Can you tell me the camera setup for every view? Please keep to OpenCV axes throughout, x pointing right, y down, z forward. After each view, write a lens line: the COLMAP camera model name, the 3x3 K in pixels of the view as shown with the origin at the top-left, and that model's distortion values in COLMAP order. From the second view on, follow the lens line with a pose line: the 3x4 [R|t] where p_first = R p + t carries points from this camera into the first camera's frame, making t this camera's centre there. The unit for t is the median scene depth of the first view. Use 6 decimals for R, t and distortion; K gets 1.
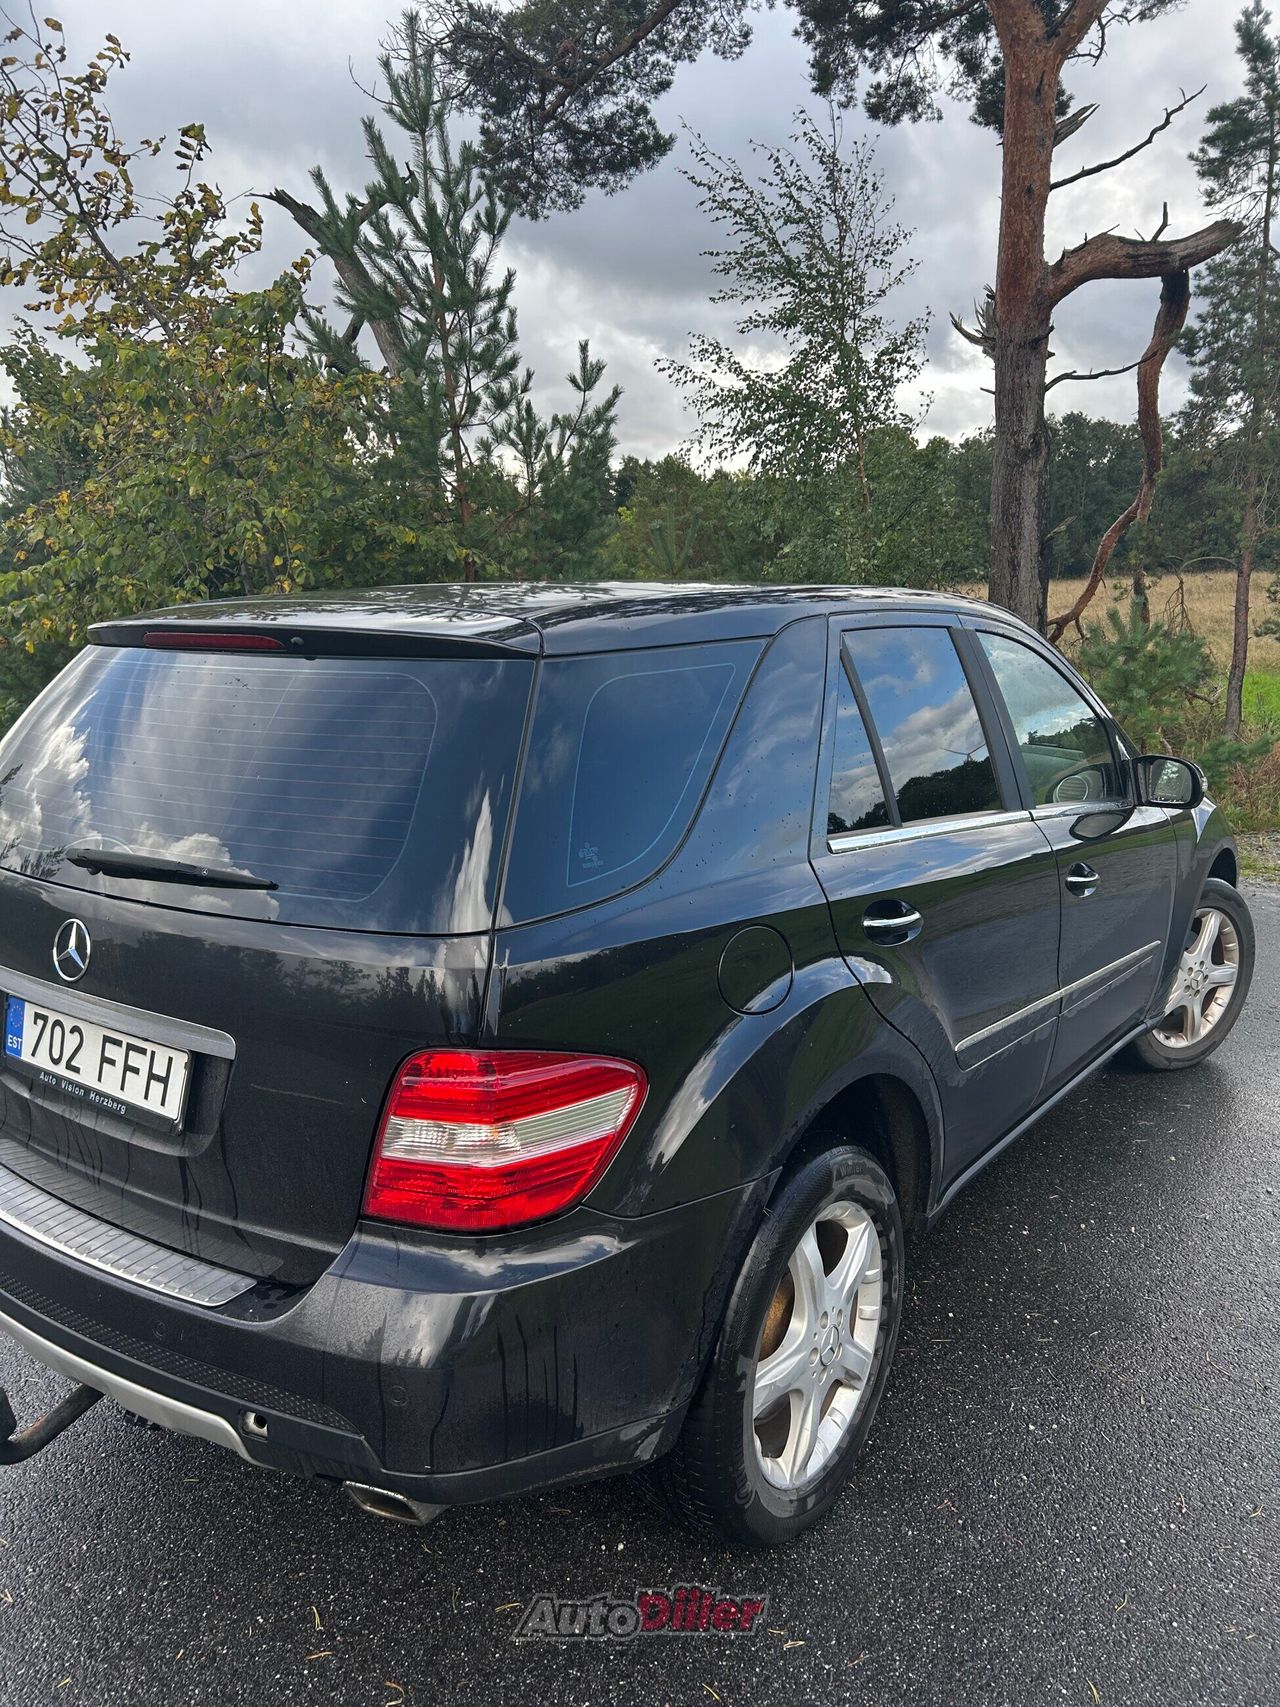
lens RADIAL K [[1281.9, 0, 618.7], [0, 1281.9, 846.1], [0, 0, 1]] dist [0.094673, -0.112927]
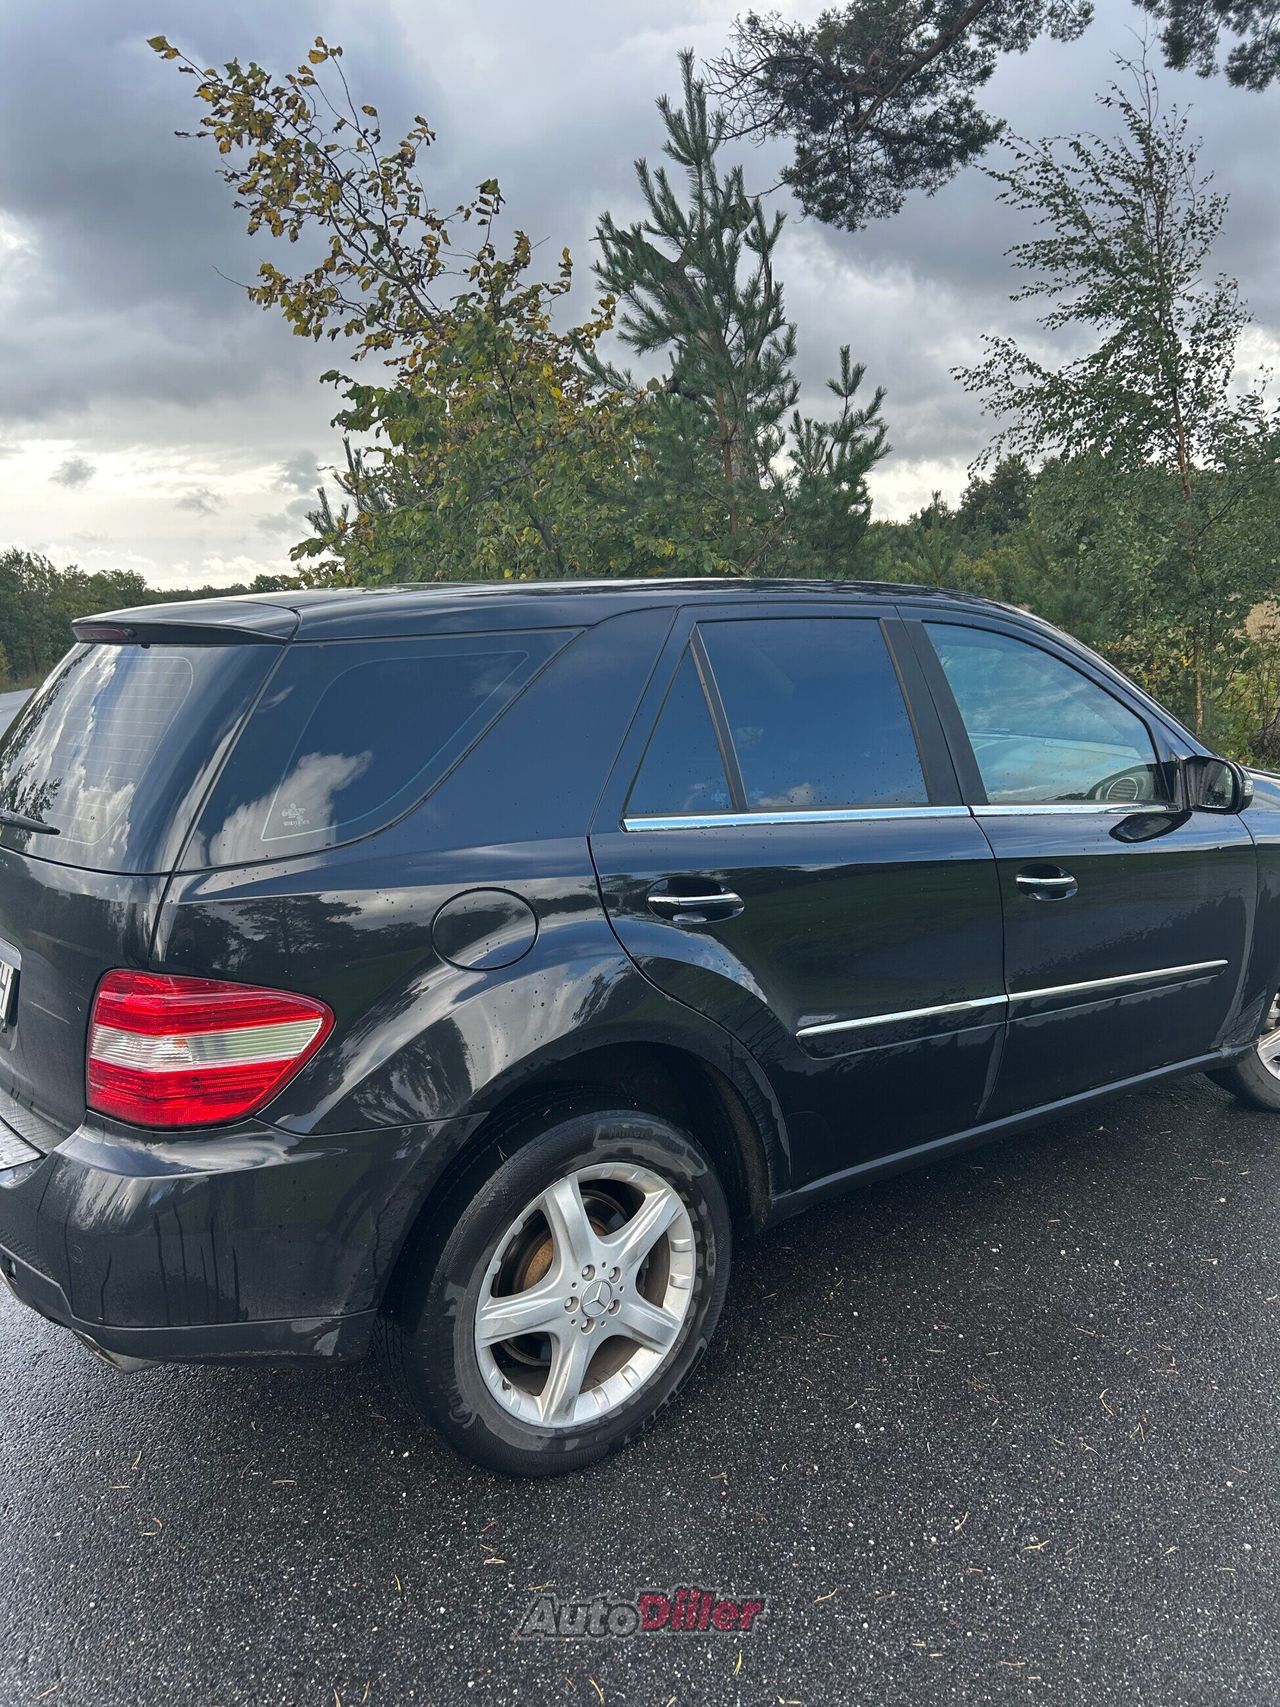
lens RADIAL K [[1281.9, 0, 618.7], [0, 1281.9, 846.1], [0, 0, 1]] dist [0.094673, -0.112927]
pose [[0.948763, 0.036051, -0.313925, 0.131906], [-0.039820, 0.999191, -0.005601, 0.006658], [0.313469, 0.017815, 0.949431, 0.001879]]
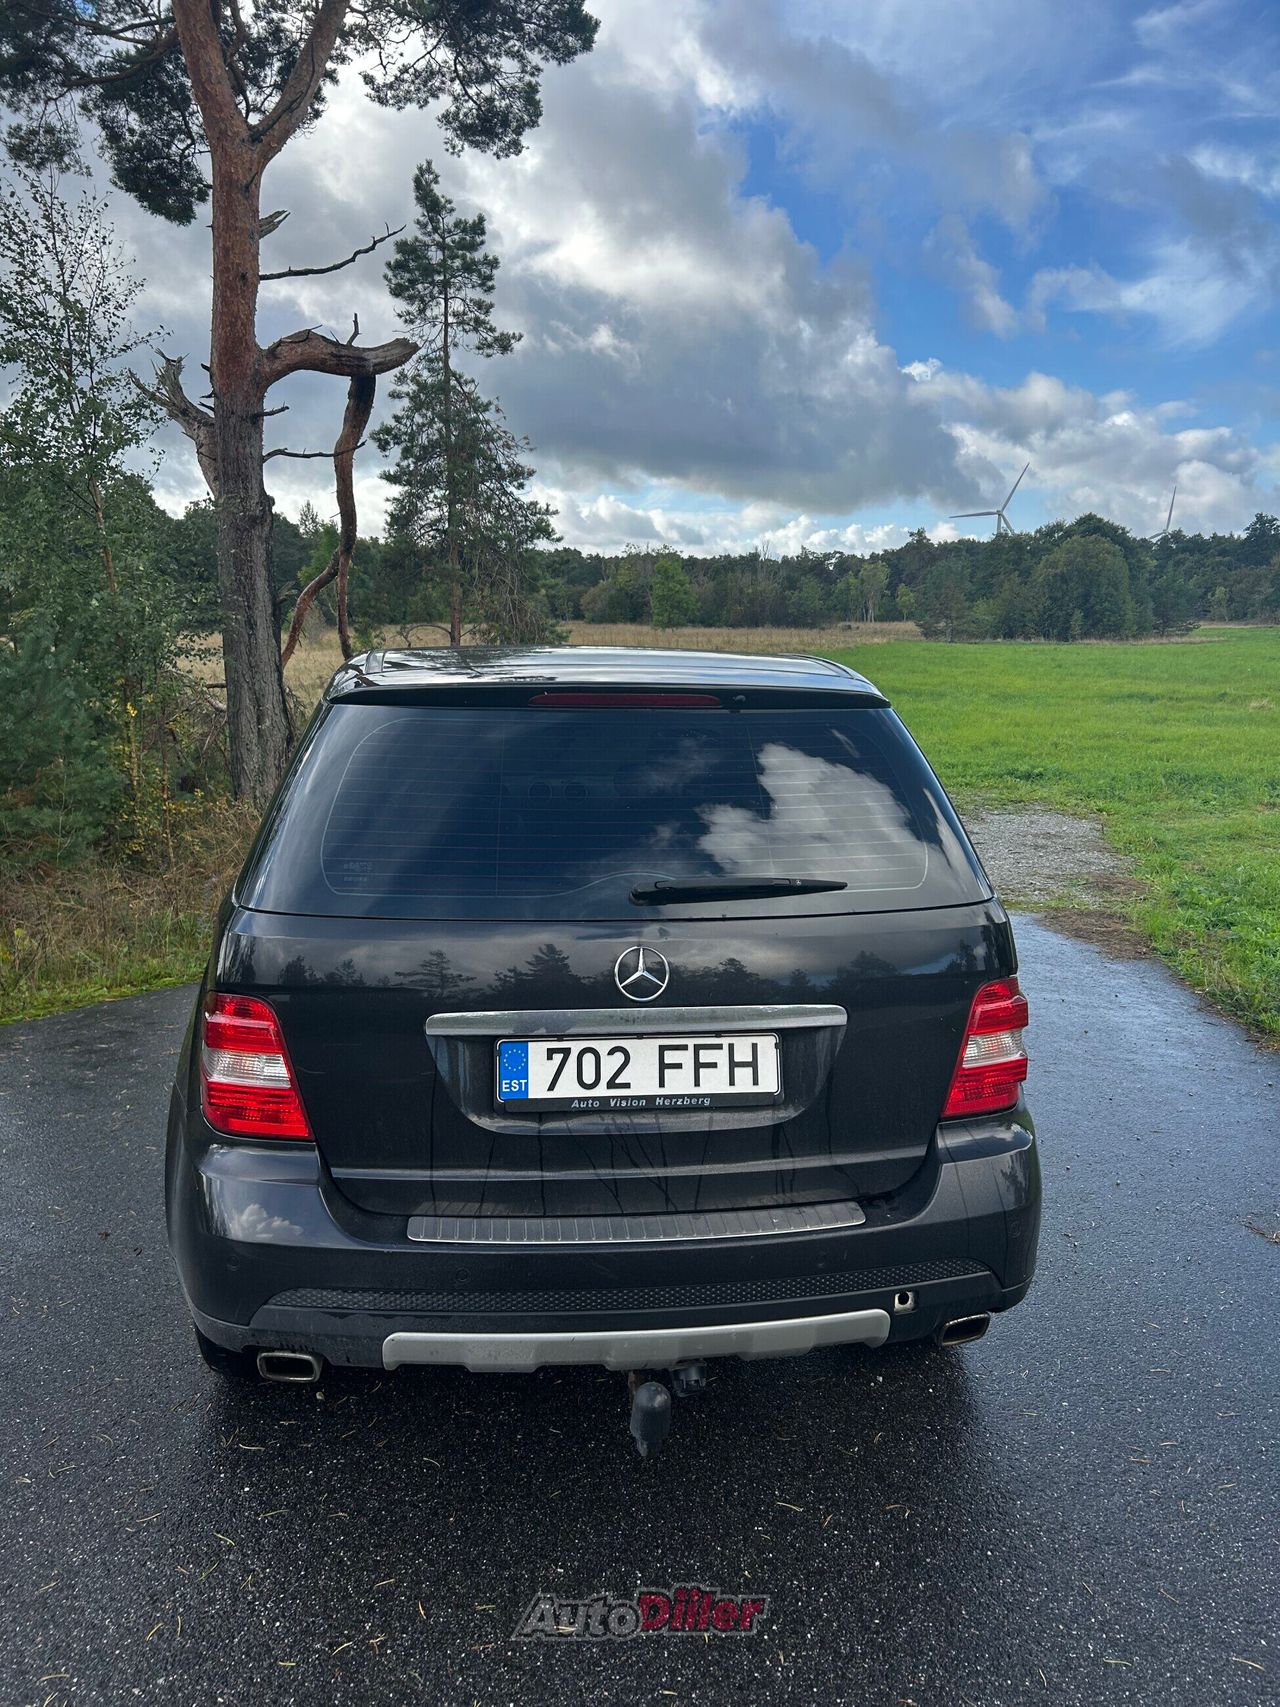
lens RADIAL K [[1287.2, 0, 639.6], [0, 1287.2, 846.0], [0, 0, 1]] dist [0.073149, -0.090618]
pose [[0.725520, -0.089992, 0.682292, -0.280377], [0.118710, 0.992918, 0.004732, -0.007812], [-0.677886, 0.077562, 0.731064, 0.045916]]
